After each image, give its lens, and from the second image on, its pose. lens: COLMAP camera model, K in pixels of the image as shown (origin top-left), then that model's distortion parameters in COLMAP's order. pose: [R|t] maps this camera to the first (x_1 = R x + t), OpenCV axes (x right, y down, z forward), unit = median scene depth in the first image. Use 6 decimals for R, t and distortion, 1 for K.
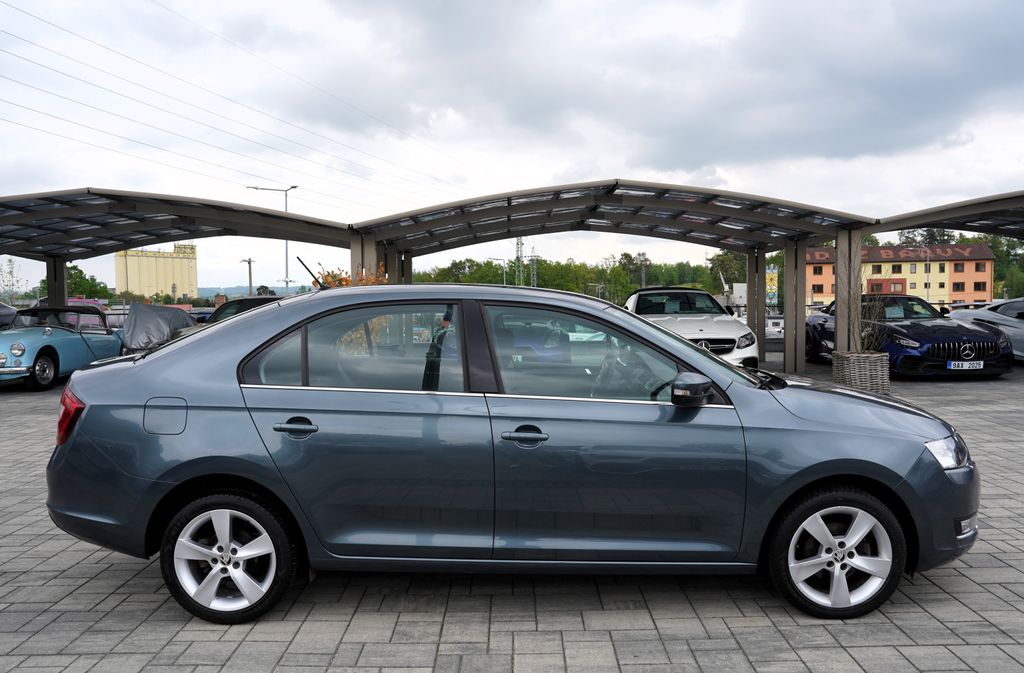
lens RADIAL K [[762.4, 0, 512.0], [0, 762.4, 336.5], [0, 0, 1]] dist [-0.004899, -0.000627]
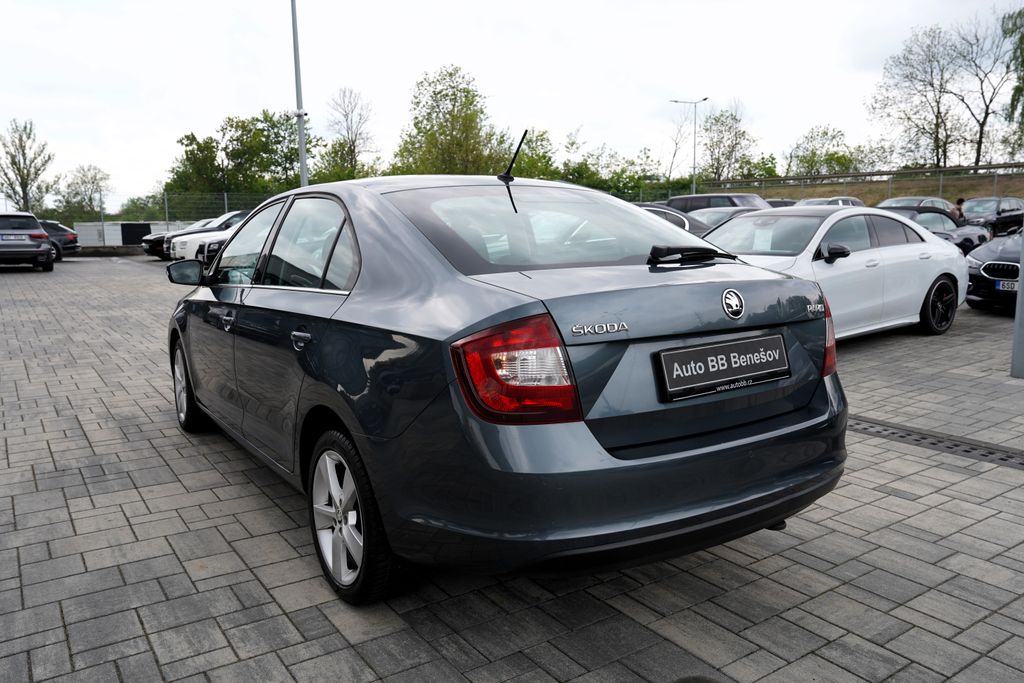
lens RADIAL K [[754.8, 0, 512.0], [0, 754.8, 341.5], [0, 0, 1]] dist [-0.085779, 0.083626]
pose [[-0.563641, -0.116483, 0.817765, -1.082142], [0.045890, 0.984063, 0.171800, -0.038609], [-0.824744, 0.134360, -0.549313, 1.778290]]
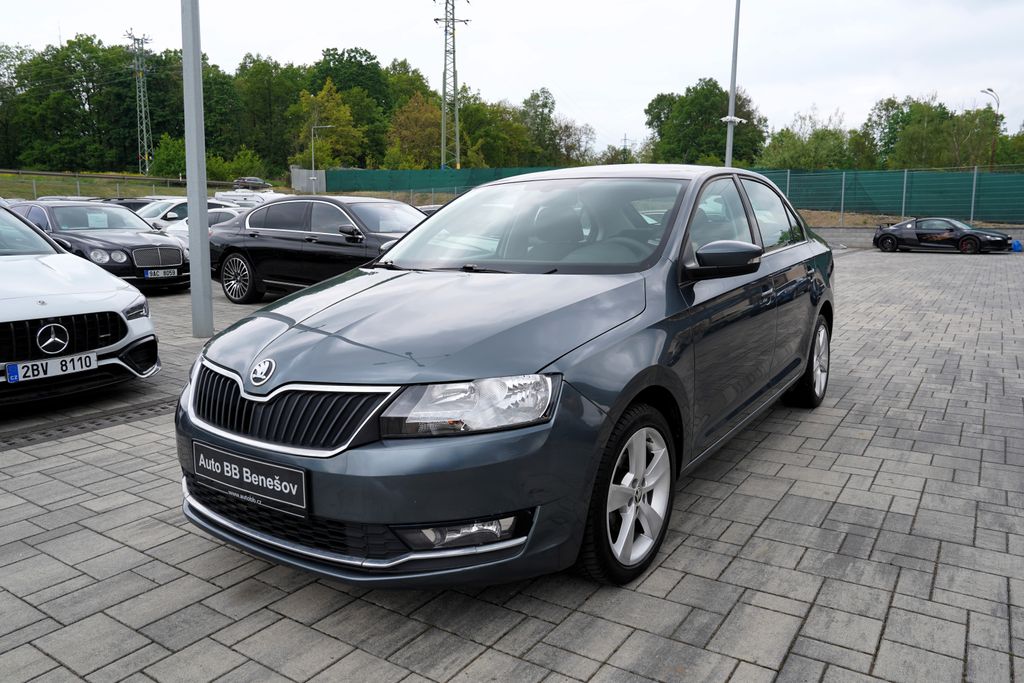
lens RADIAL K [[737.4, 0, 510.1], [0, 737.4, 330.5], [0, 0, 1]] dist [-0.090099, 0.073885]
pose [[-0.571873, 0.133013, -0.809487, 1.082064], [-0.024607, 0.983542, 0.178997, -0.029086], [0.819973, 0.122282, -0.559188, 1.812495]]
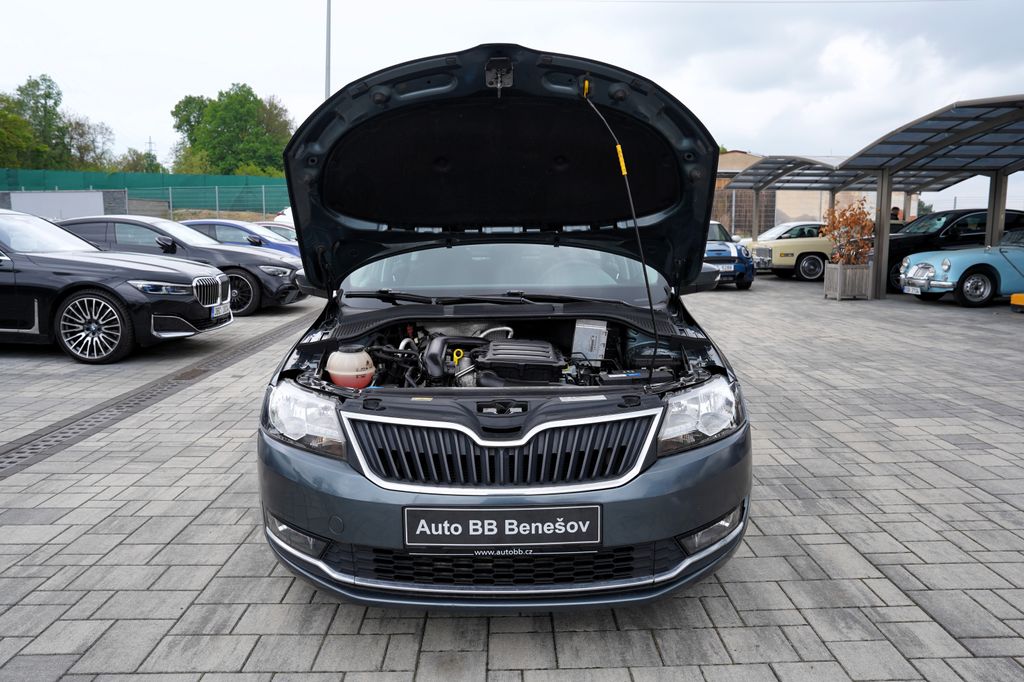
lens RADIAL K [[754.8, 0, 512.0], [0, 754.8, 341.0], [0, 0, 1]] dist [-0.085779, 0.083626]
pose [[-0.001304, 0.152504, -0.988302, 1.299010], [-0.045465, 0.987272, 0.152405, -0.027415], [0.998965, 0.045132, 0.005646, 1.265568]]
